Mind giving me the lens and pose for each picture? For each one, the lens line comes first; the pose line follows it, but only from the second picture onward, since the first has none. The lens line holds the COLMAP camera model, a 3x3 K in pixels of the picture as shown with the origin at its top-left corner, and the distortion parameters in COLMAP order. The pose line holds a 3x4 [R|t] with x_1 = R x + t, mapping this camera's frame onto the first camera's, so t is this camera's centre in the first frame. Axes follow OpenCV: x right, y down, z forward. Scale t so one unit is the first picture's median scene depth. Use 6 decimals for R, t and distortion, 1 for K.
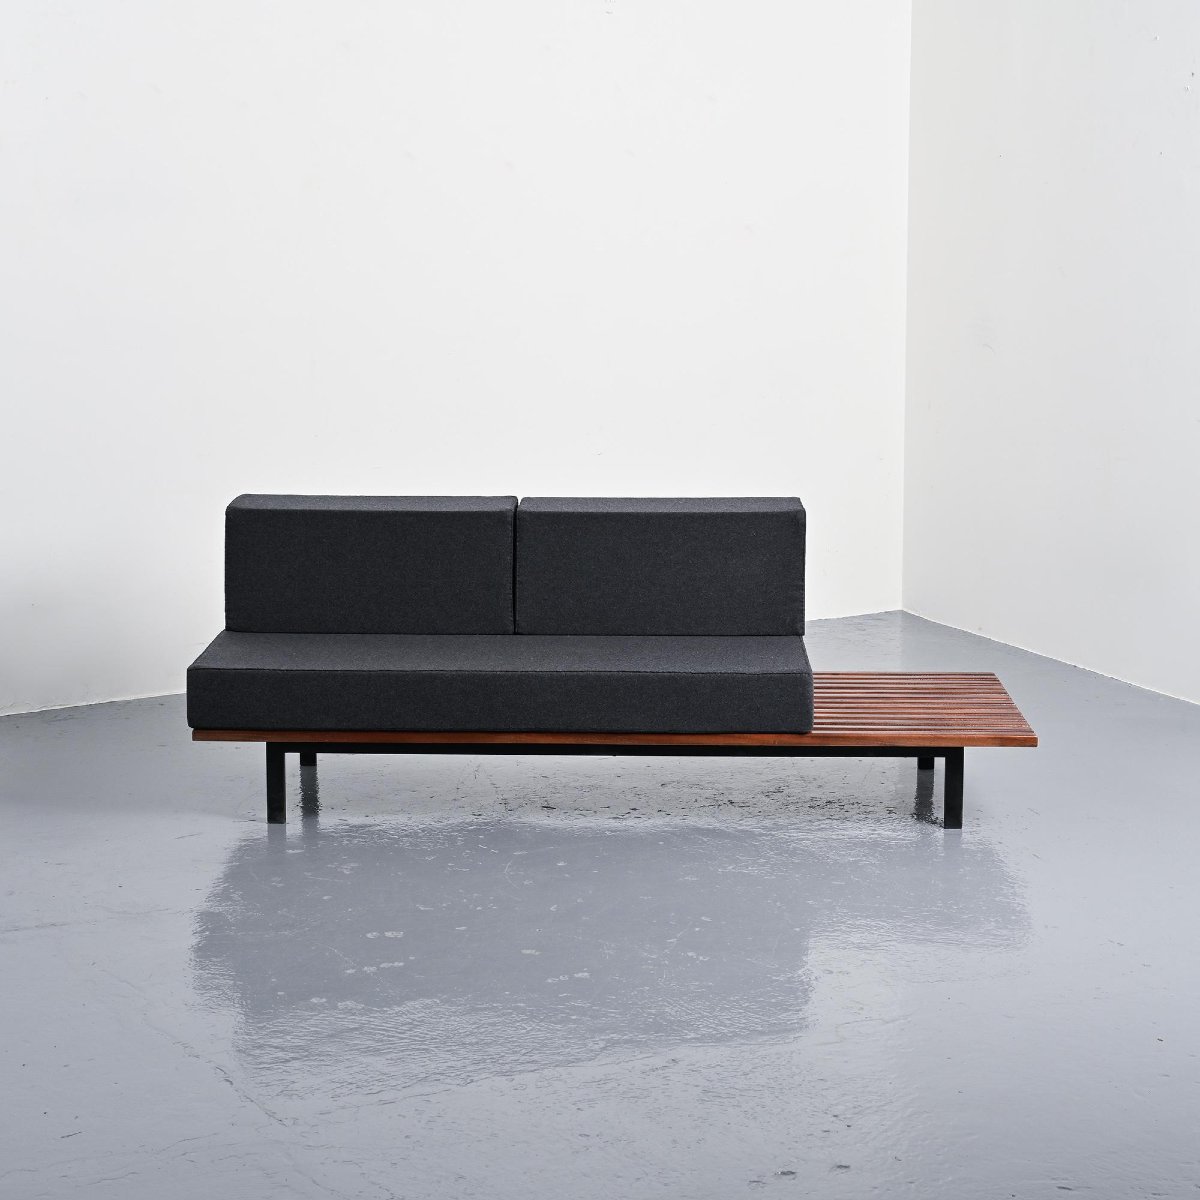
lens RADIAL K [[2523.8, 0, 600.0], [0, 2523.8, 600.0], [0, 0, 1]] dist [-0.027265, -0.002213]
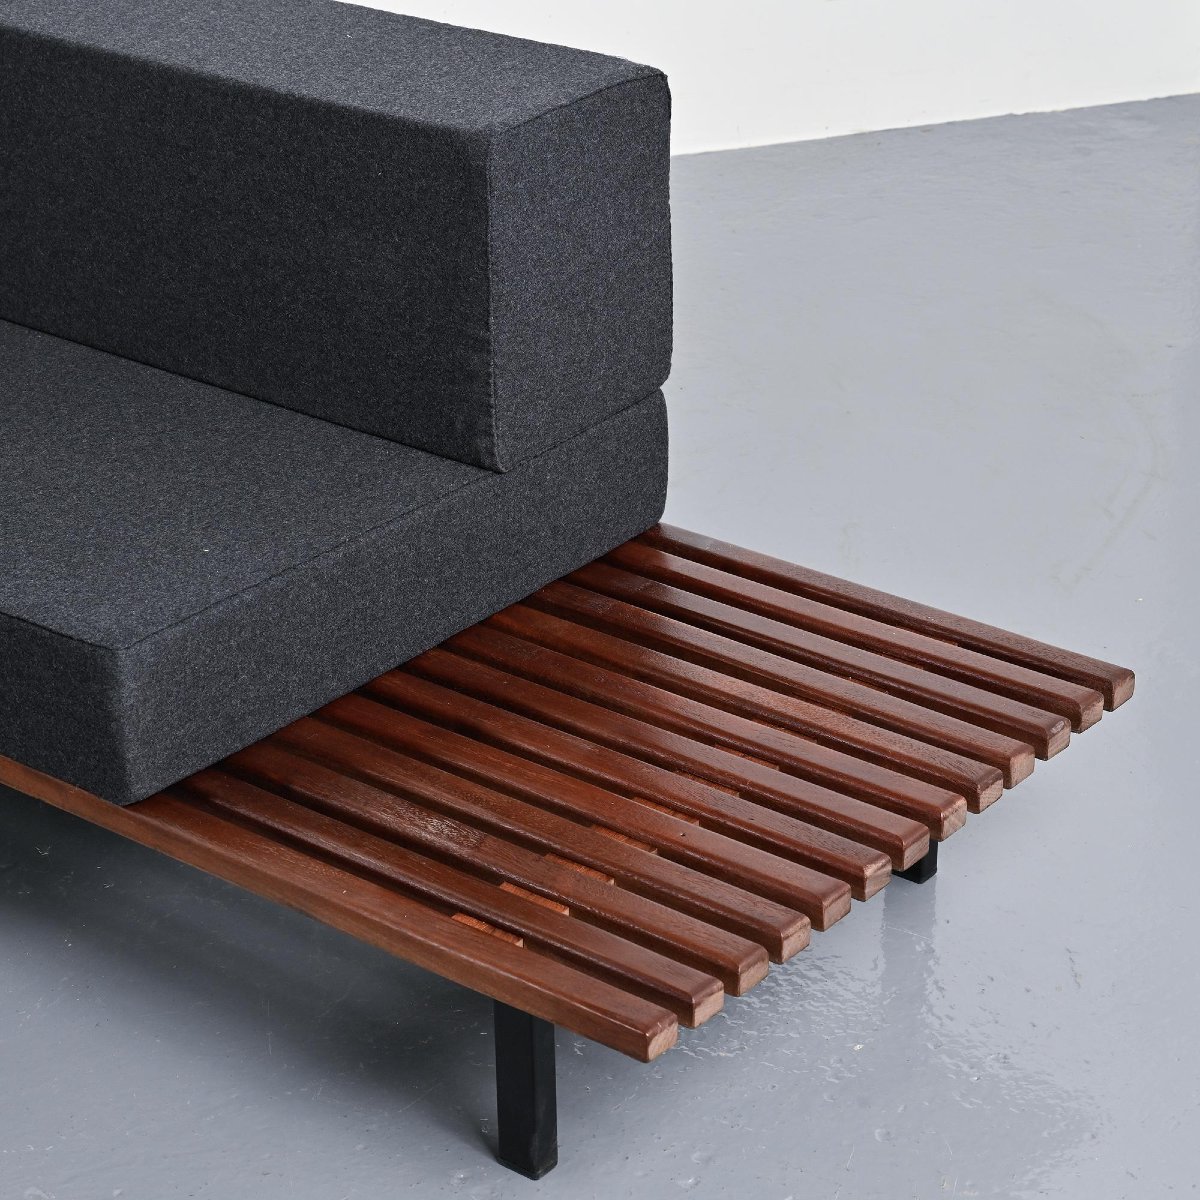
lens RADIAL K [[3197.7, 0, 600.0], [0, 3197.7, 600.0], [0, 0, 1]] dist [-0.034281, 0.791997]
pose [[0.796587, 0.256311, -0.547498, 0.347819], [-0.096836, 0.948074, 0.302949, -0.108633], [0.596718, -0.188308, 0.780044, 0.652707]]
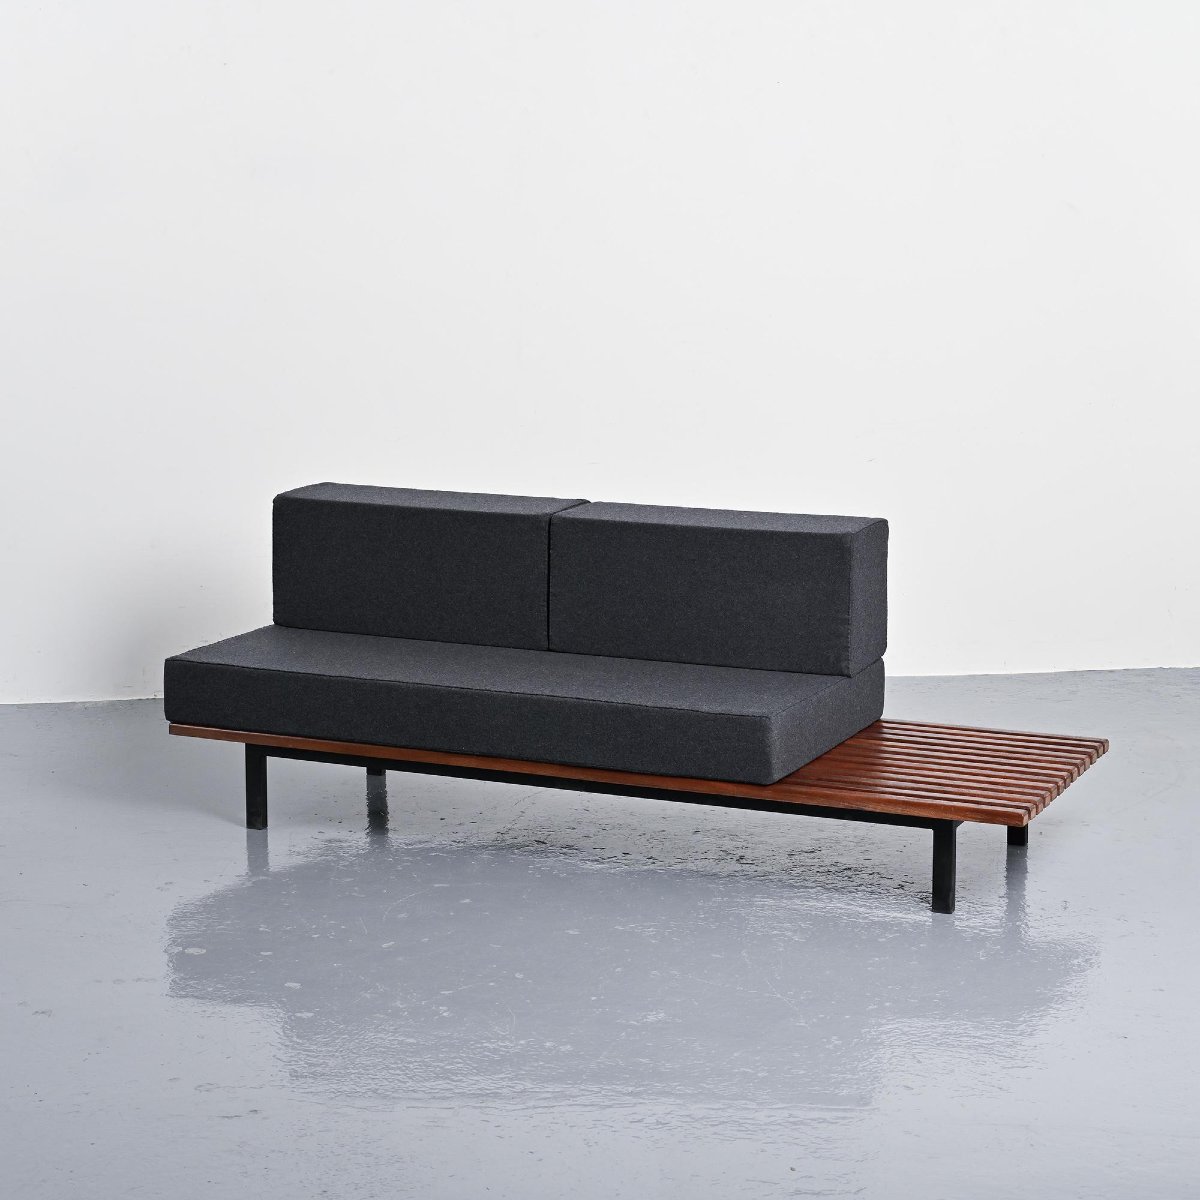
lens RADIAL K [[2791.8, 0, 600.0], [0, 2791.8, 600.0], [0, 0, 1]] dist [-0.038849, -0.434367]
pose [[0.924076, 0.066707, -0.376343, 0.363499], [-0.068964, 0.997591, 0.007489, -0.013635], [0.375936, 0.019033, 0.926450, 0.074138]]
